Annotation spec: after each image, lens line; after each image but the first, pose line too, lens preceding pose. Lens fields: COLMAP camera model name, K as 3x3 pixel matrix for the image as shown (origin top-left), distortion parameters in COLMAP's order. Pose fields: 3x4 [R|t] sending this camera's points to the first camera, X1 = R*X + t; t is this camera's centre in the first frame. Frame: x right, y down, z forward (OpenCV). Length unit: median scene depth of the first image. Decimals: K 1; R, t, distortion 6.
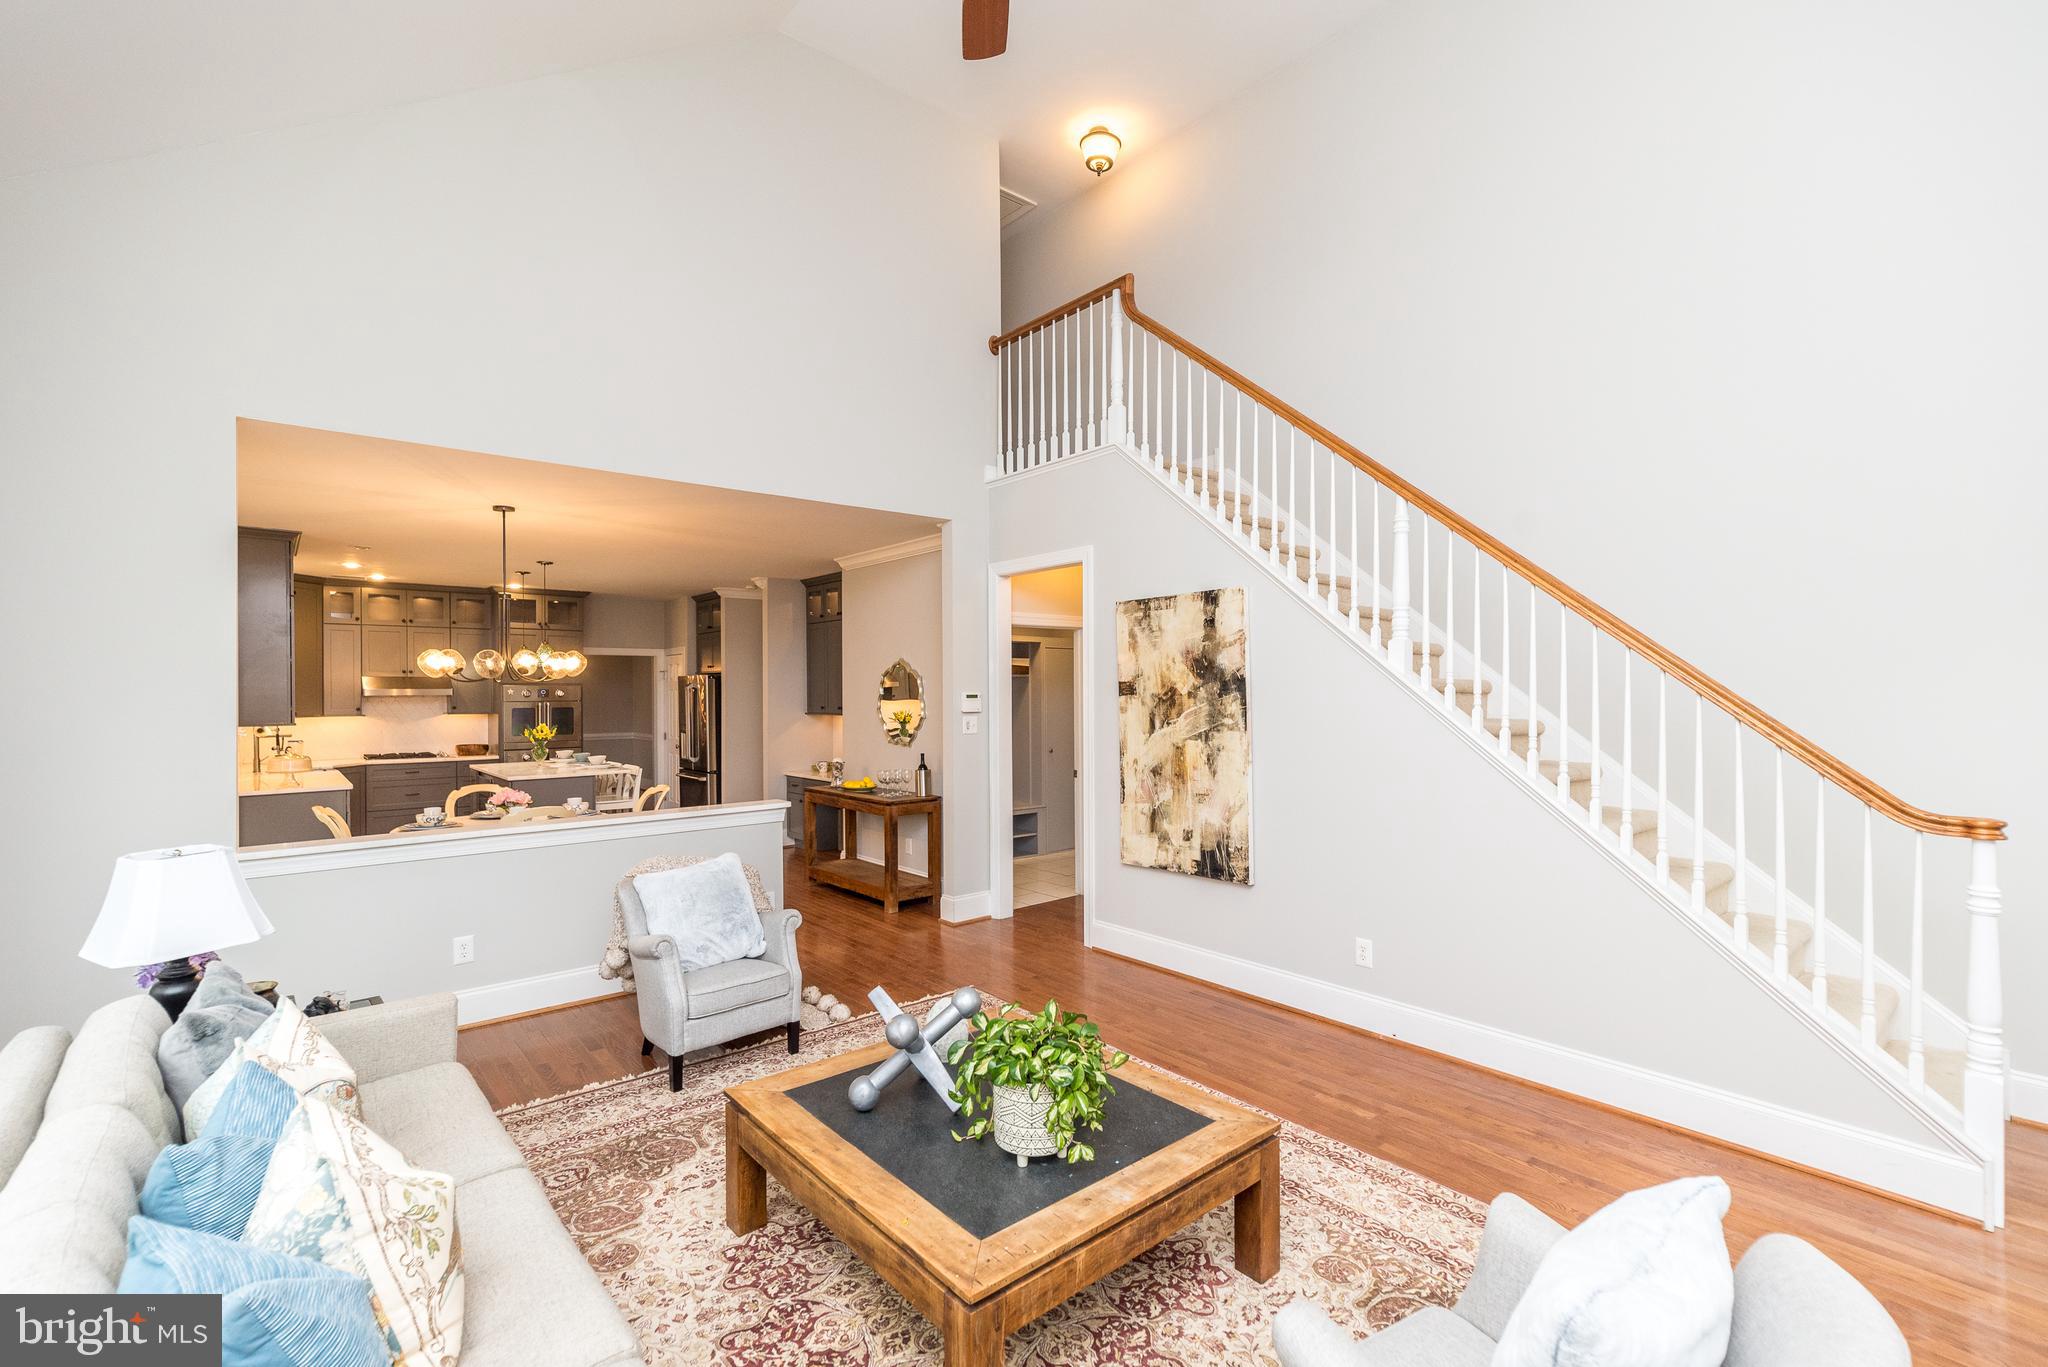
lens RADIAL K [[892.2, 0, 1027.2], [0, 892.2, 691.9], [0, 0, 1]] dist [0.007664, 0.000544]
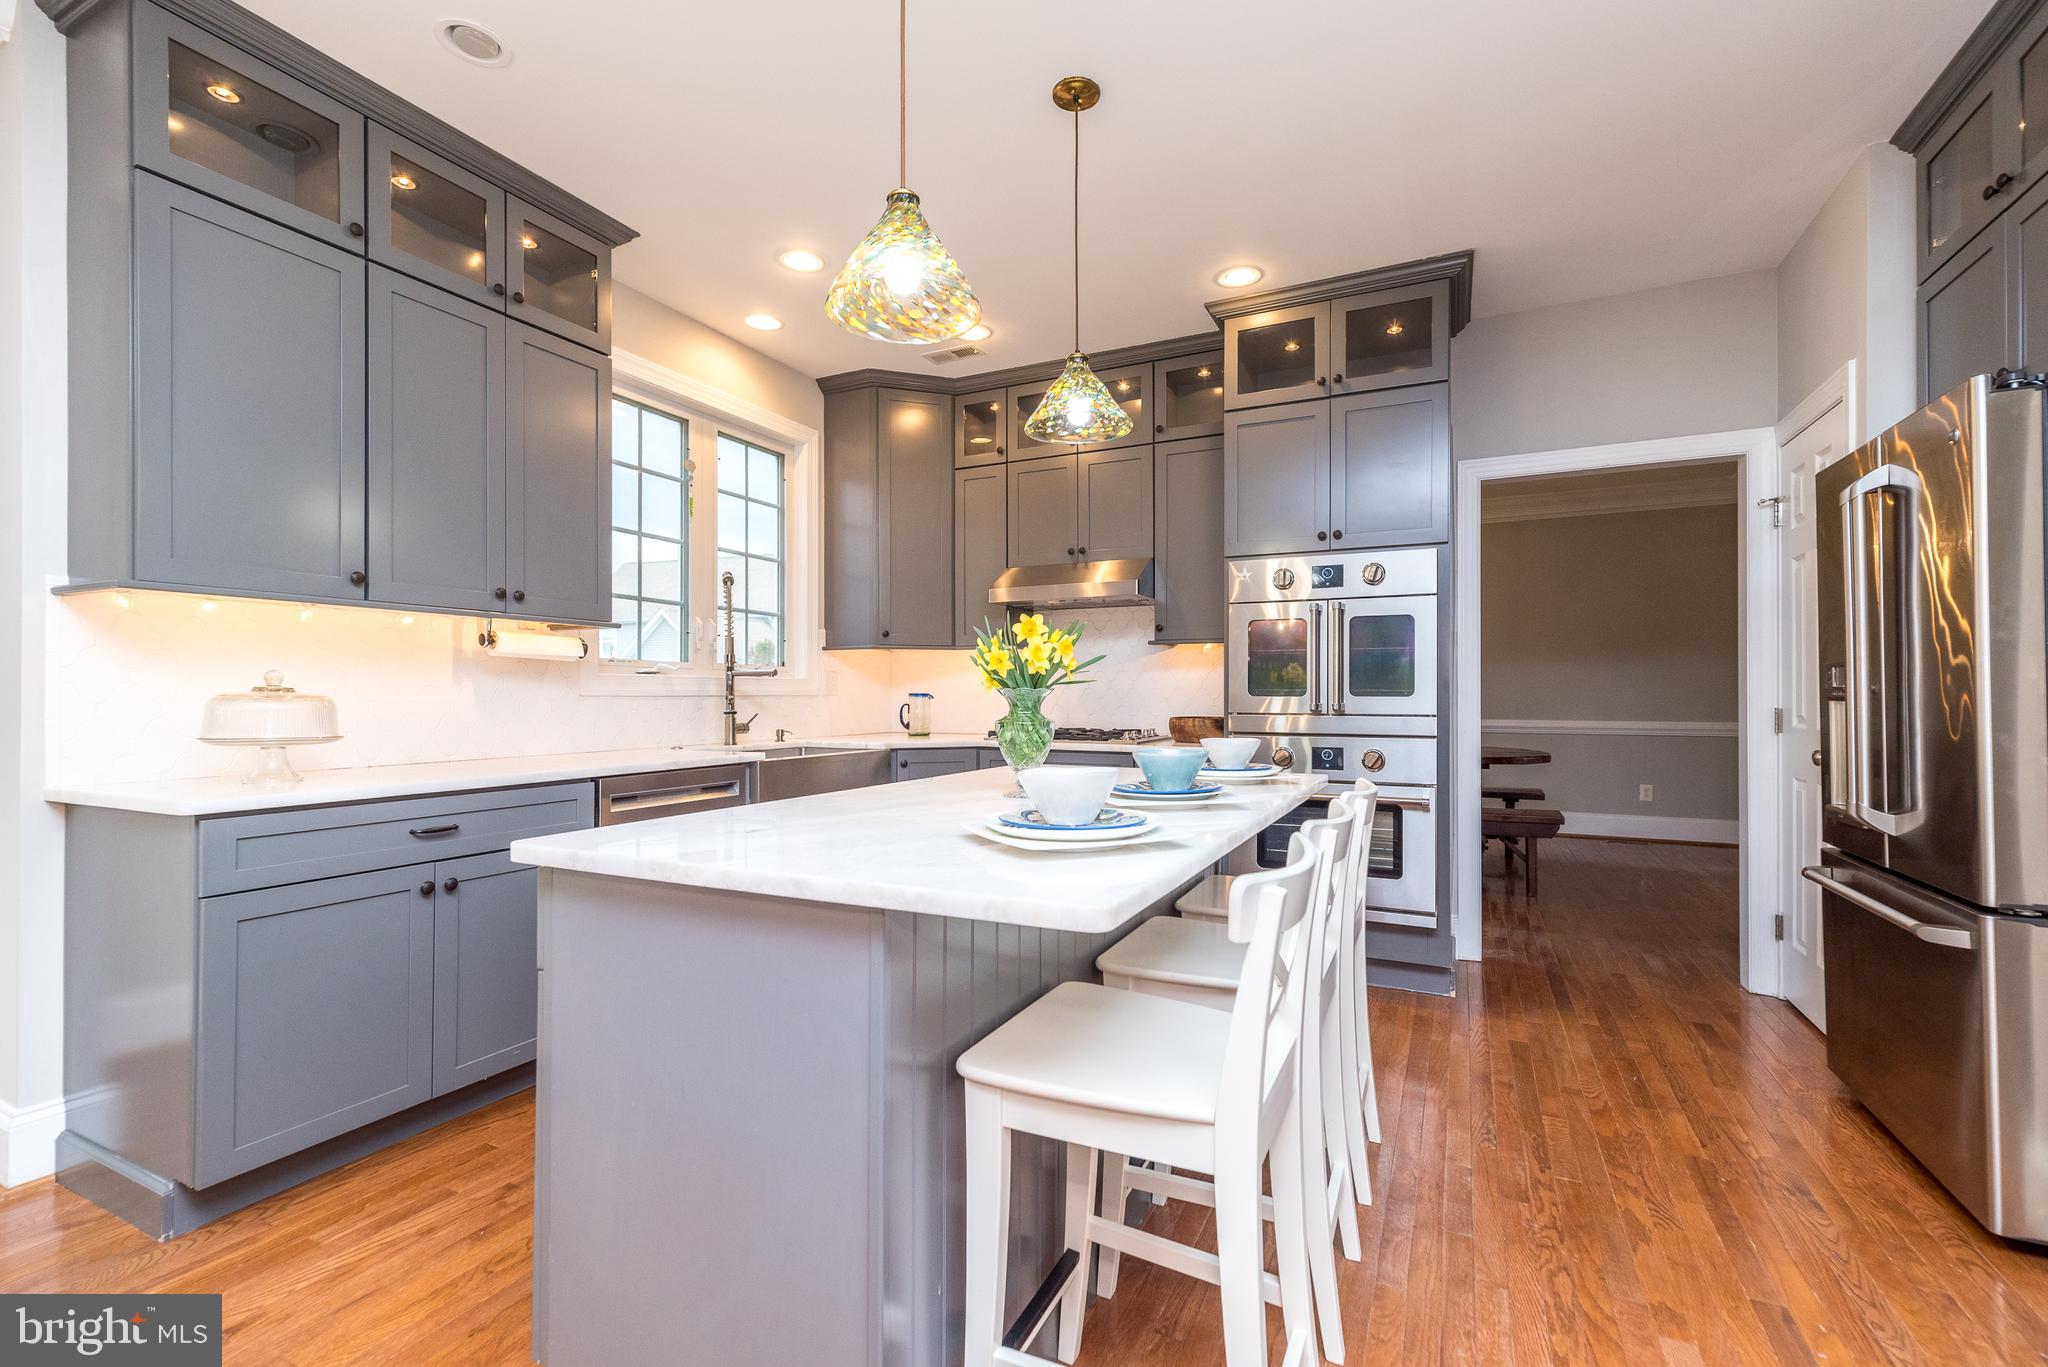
lens RADIAL K [[892.2, 0, 1030.5], [0, 892.2, 695.0], [0, 0, 1]] dist [0.007664, 0.000544]
pose [[0.394756, -0.001481, -0.918785, -0.257446], [-0.003204, 0.999990, -0.002989, 0.046473], [0.918780, 0.004124, 0.394747, 0.725546]]
